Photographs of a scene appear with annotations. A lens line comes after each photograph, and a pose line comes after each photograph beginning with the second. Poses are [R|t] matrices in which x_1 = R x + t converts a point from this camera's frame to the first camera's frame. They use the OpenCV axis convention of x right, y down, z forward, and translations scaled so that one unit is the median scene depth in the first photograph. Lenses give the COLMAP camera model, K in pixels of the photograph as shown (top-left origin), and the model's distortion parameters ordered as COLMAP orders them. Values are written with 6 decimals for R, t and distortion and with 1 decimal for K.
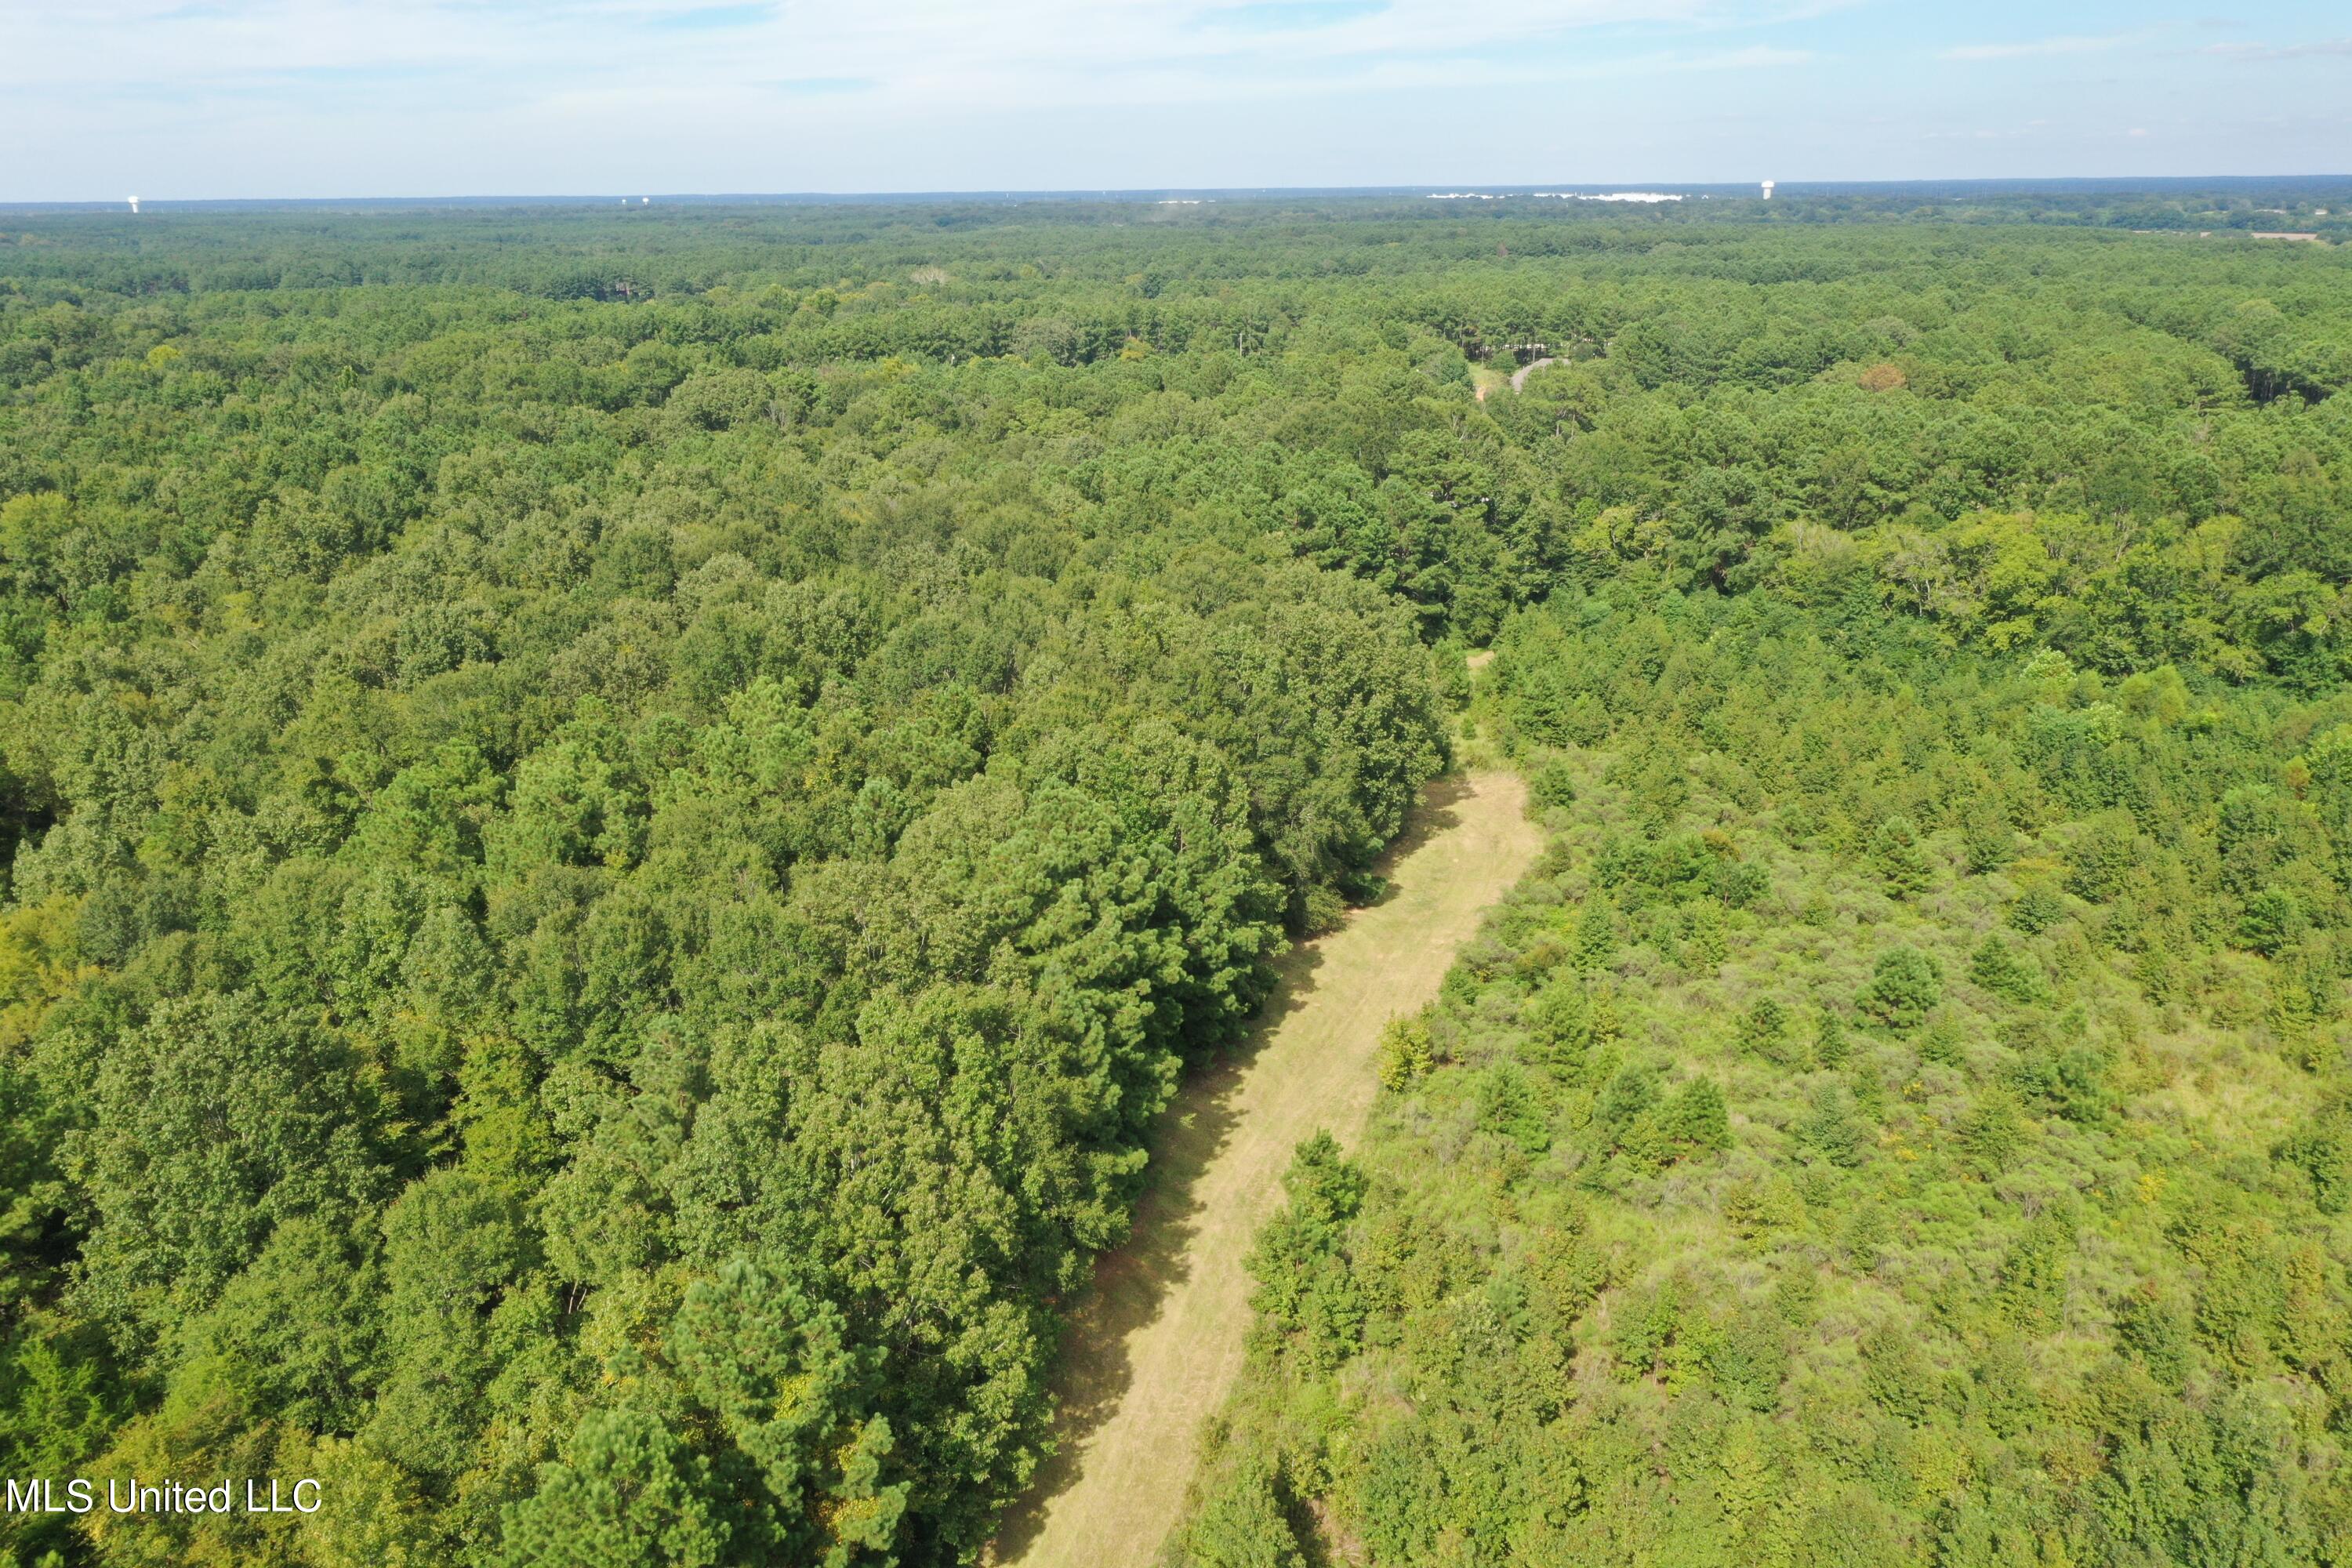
lens RADIAL K [[1850.8, 0, 1186.8], [0, 1850.8, 774.7], [0, 0, 1]] dist [0.003201, 0.007866]
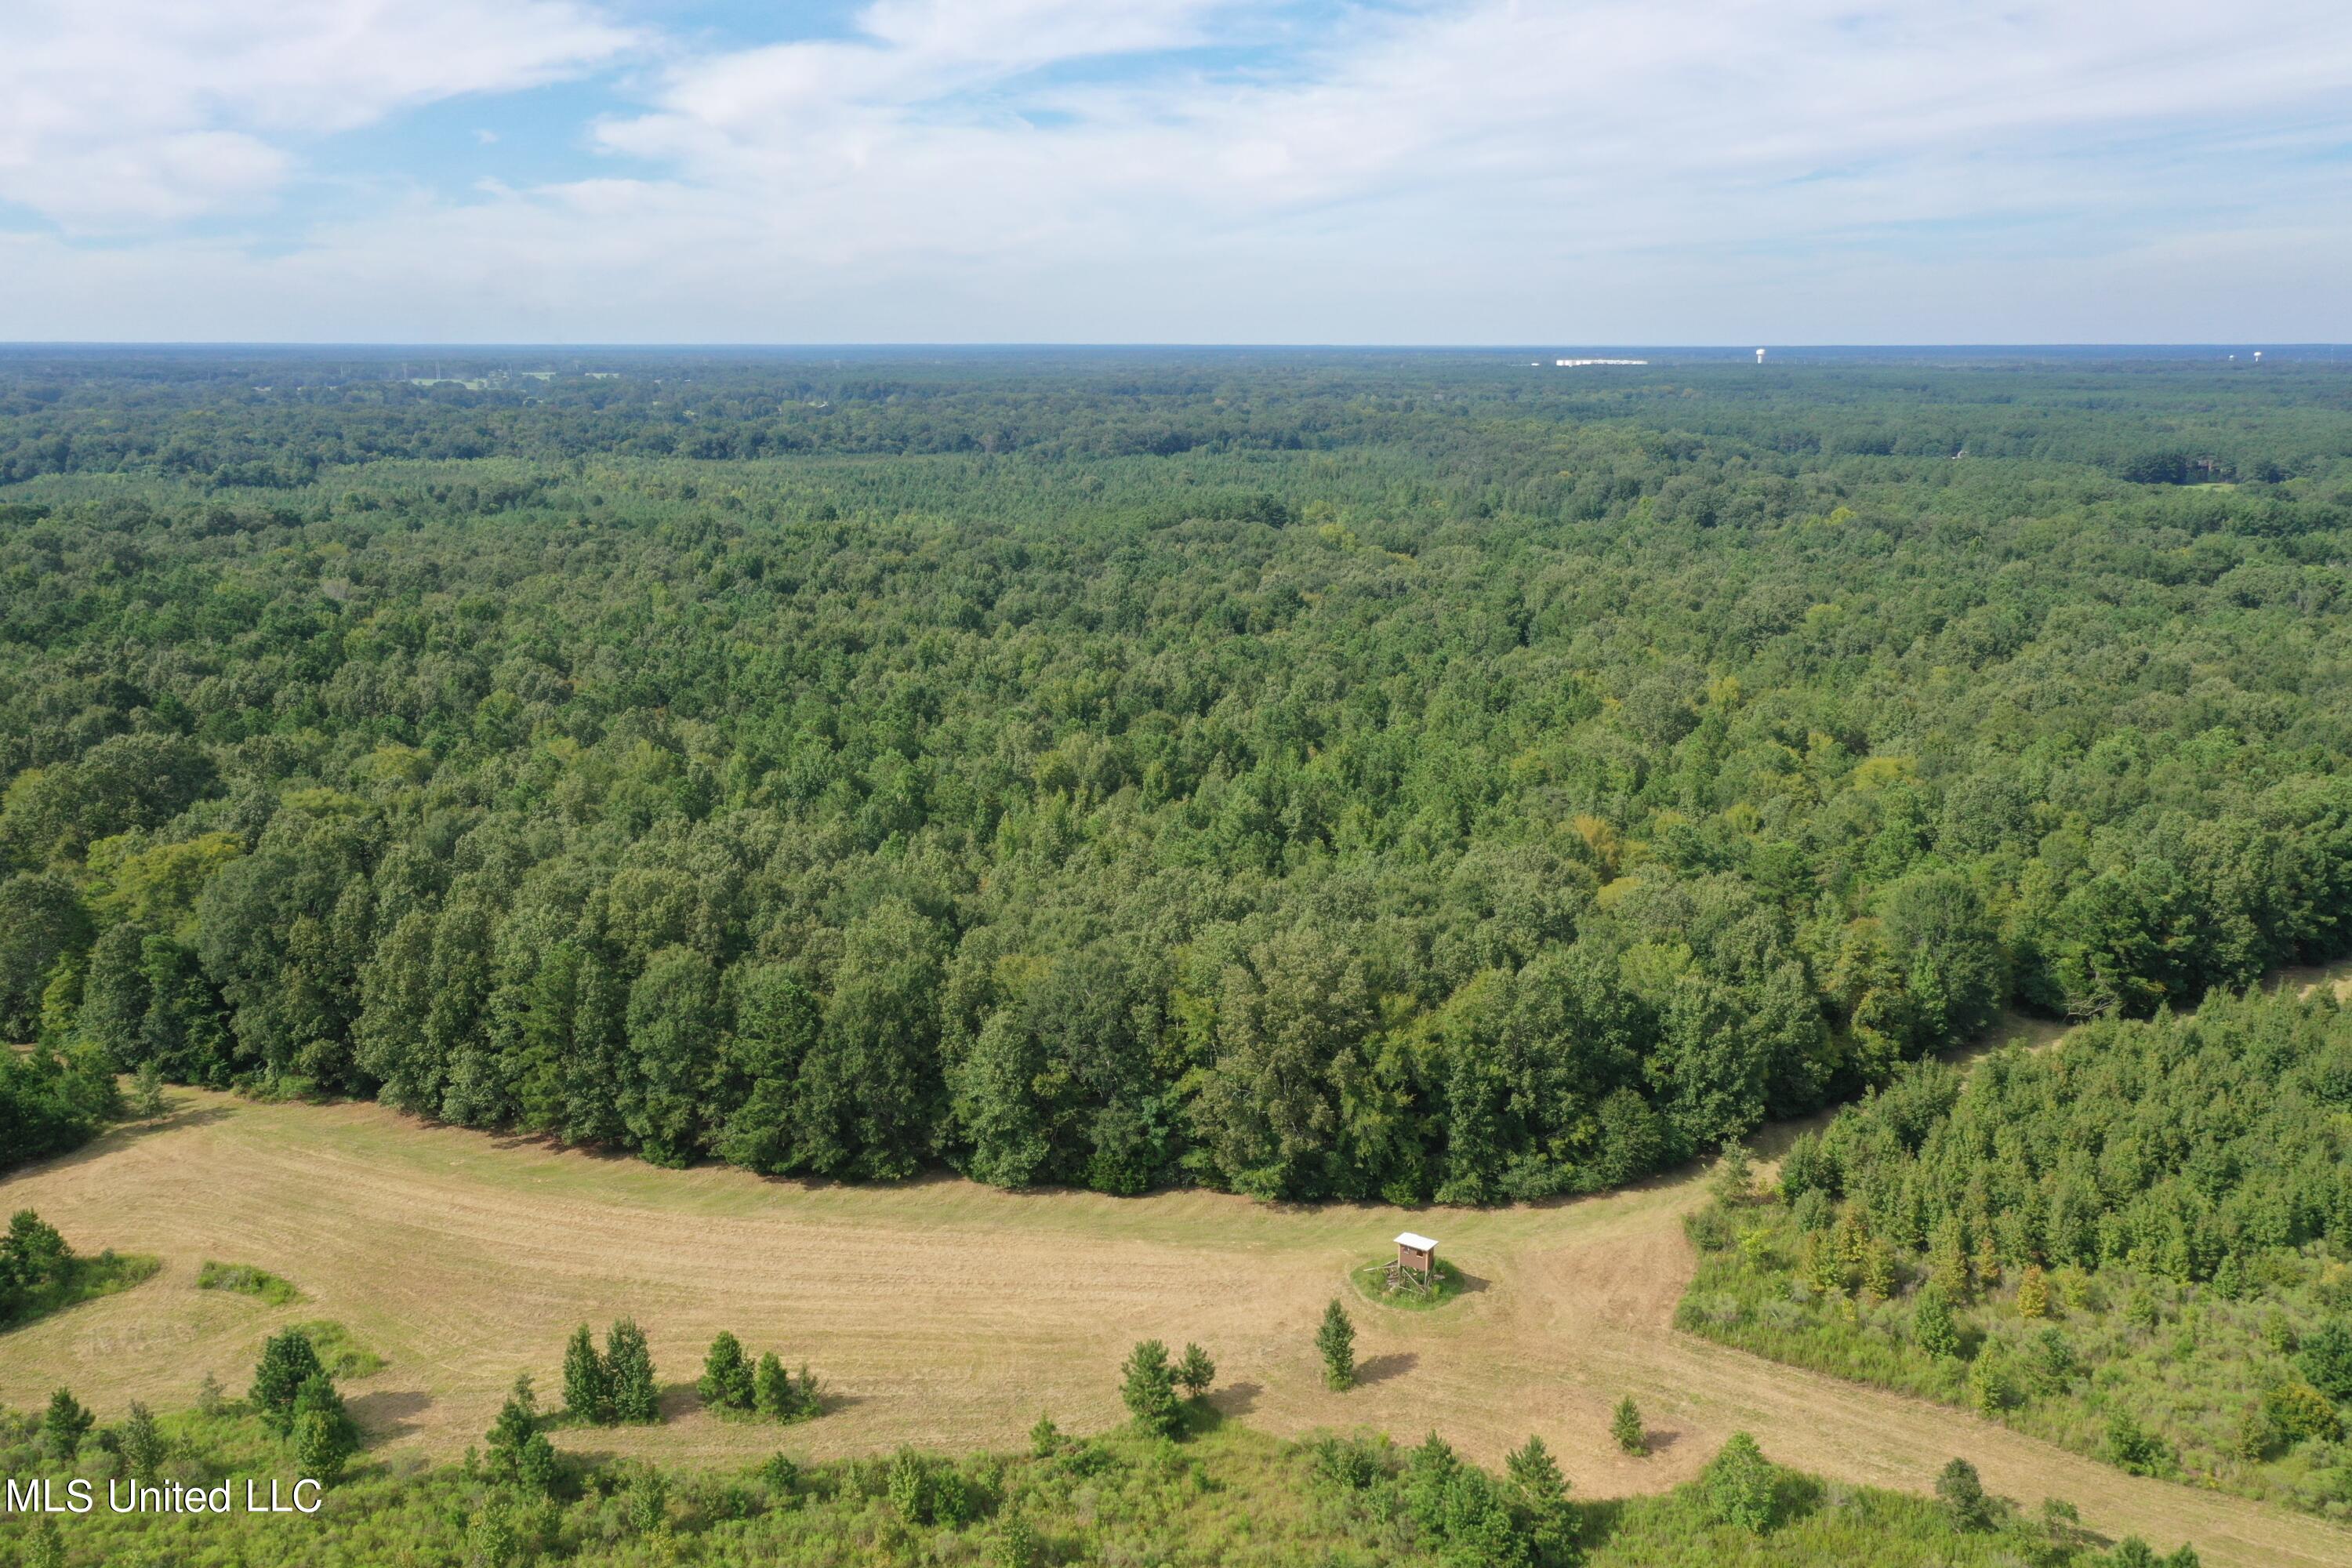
lens RADIAL K [[1850.8, 0, 1163.7], [0, 1850.8, 779.5], [0, 0, 1]] dist [0.003201, 0.007866]
pose [[0.700860, 0.172250, -0.692189, 0.245205], [-0.220600, 0.975173, 0.019306, 0.139732], [0.678330, 0.139166, 0.721458, -0.817125]]
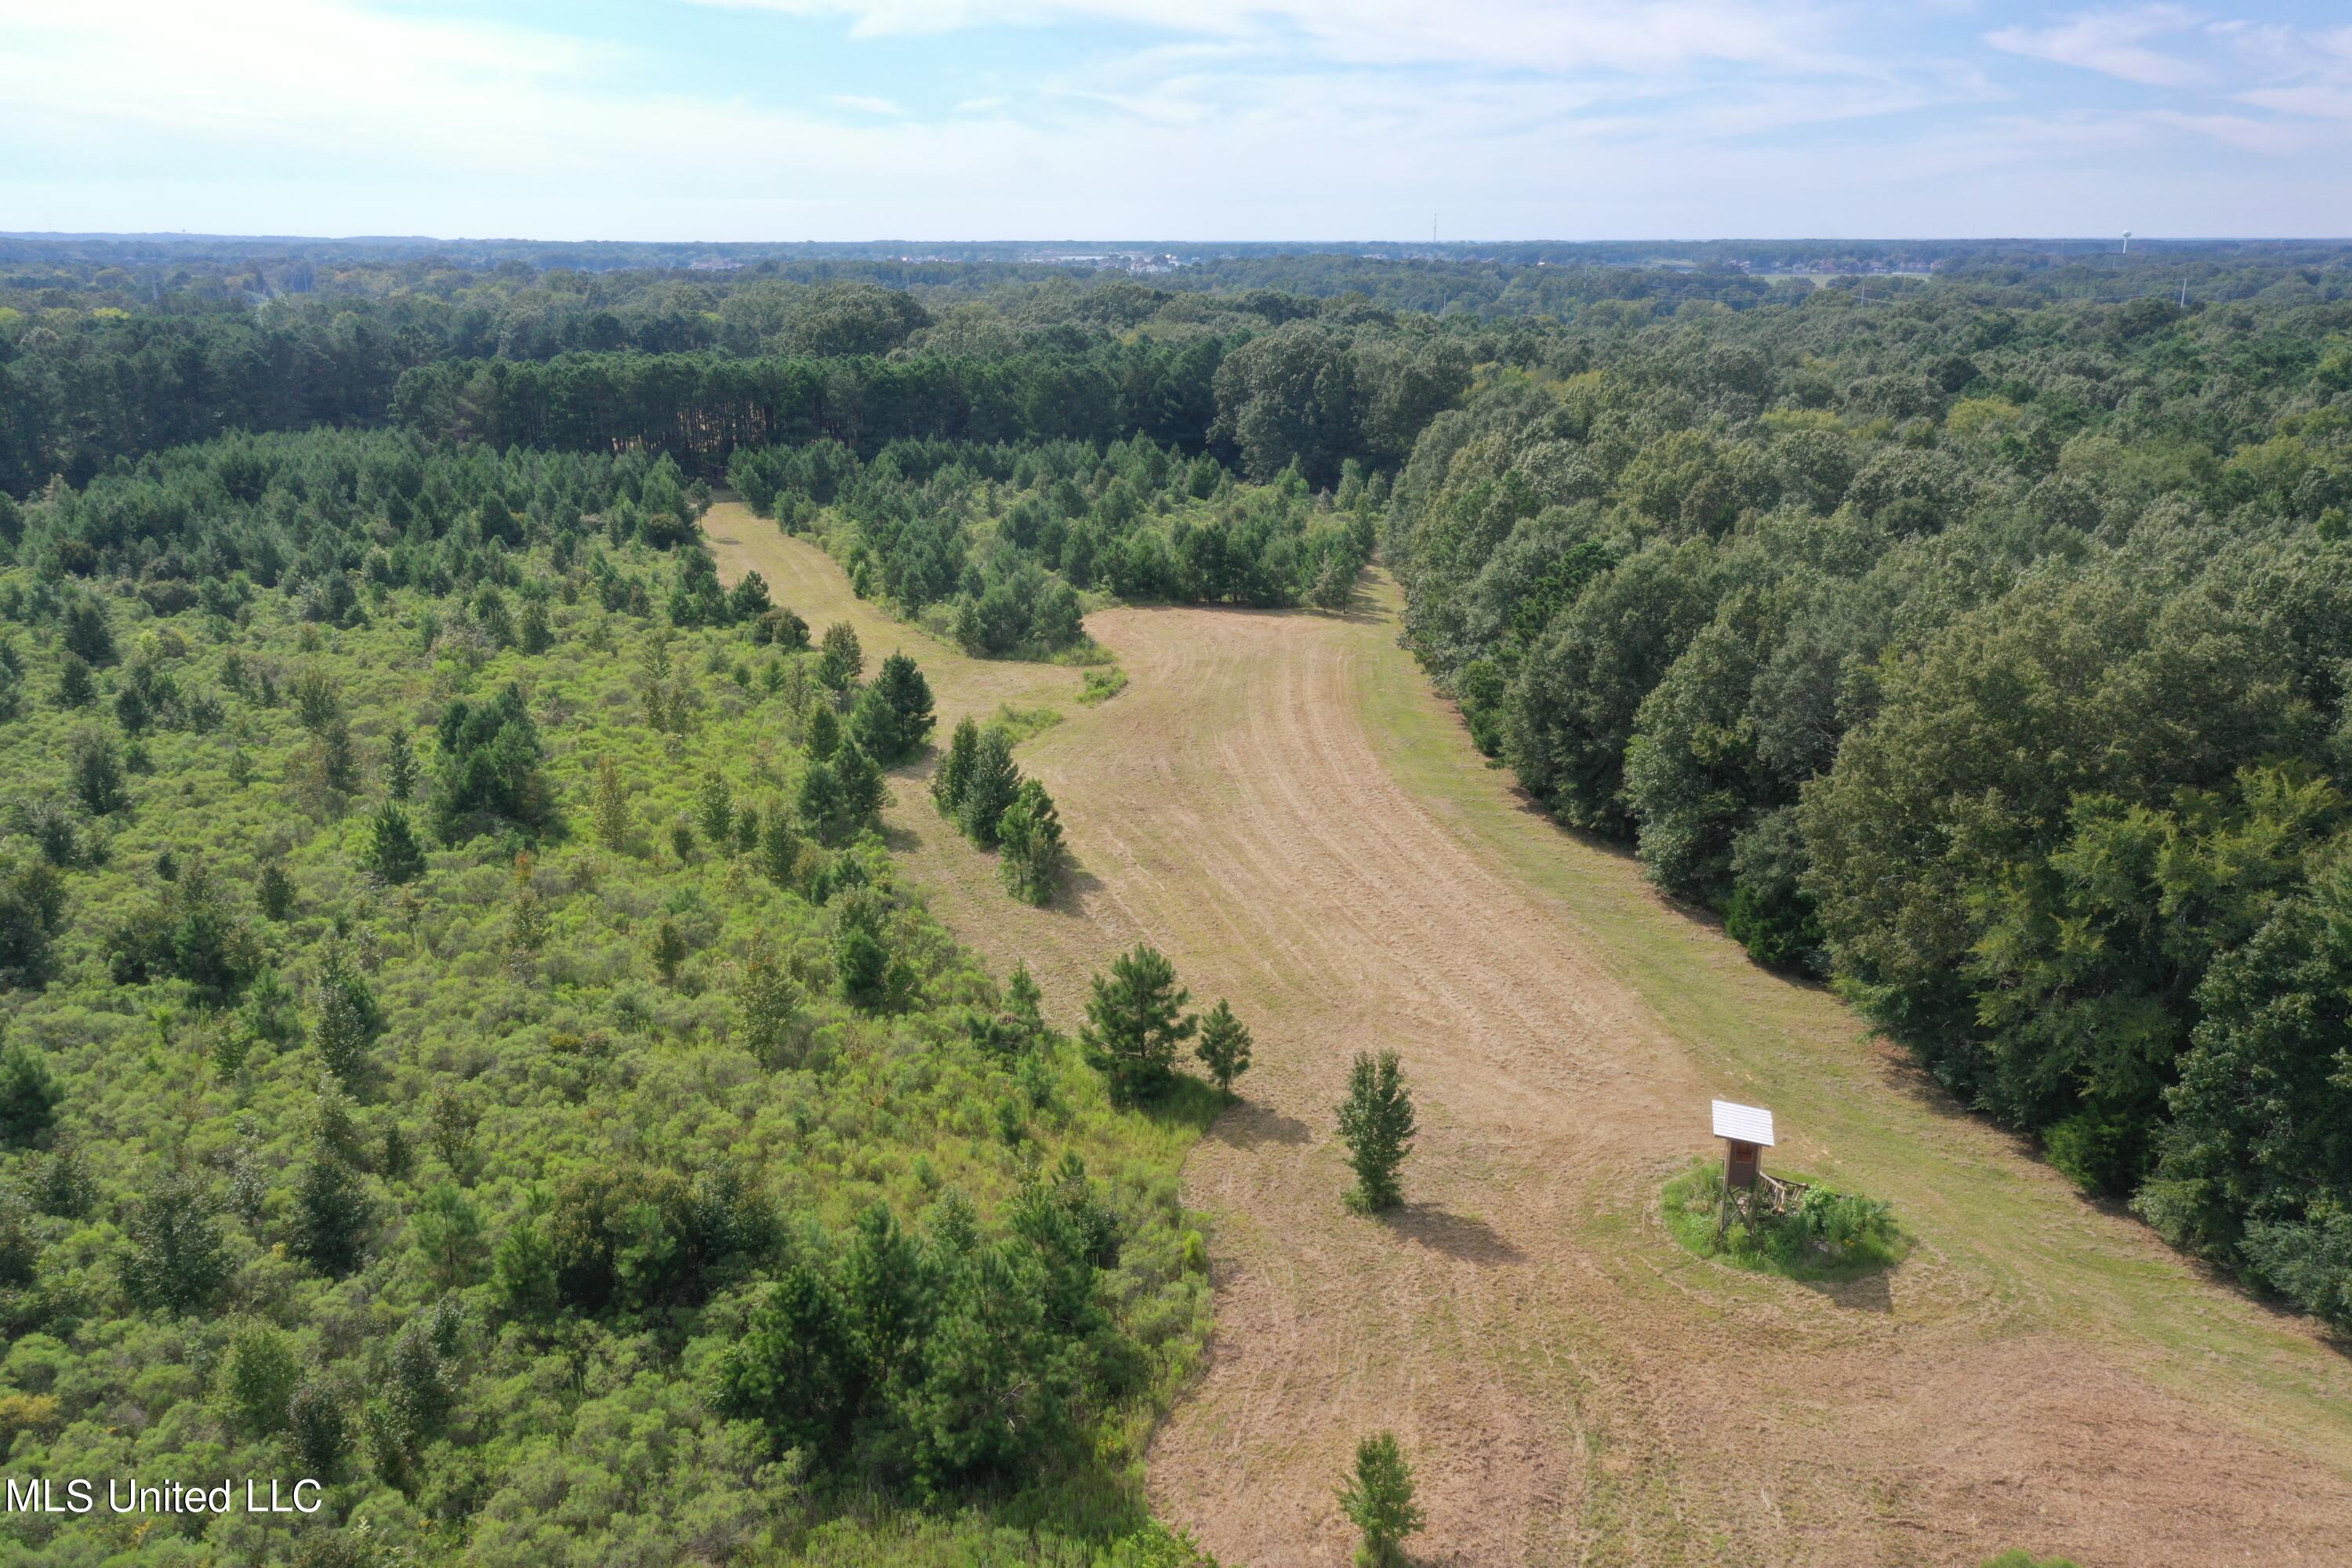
lens RADIAL K [[1850.8, 0, 1166.8], [0, 1850.8, 799.1], [0, 0, 1]] dist [0.003201, 0.007866]
pose [[-0.467488, 0.264426, -0.843525, 0.174442], [-0.264149, 0.868833, 0.418753, 0.136578], [0.843612, 0.418578, -0.336321, -0.195854]]
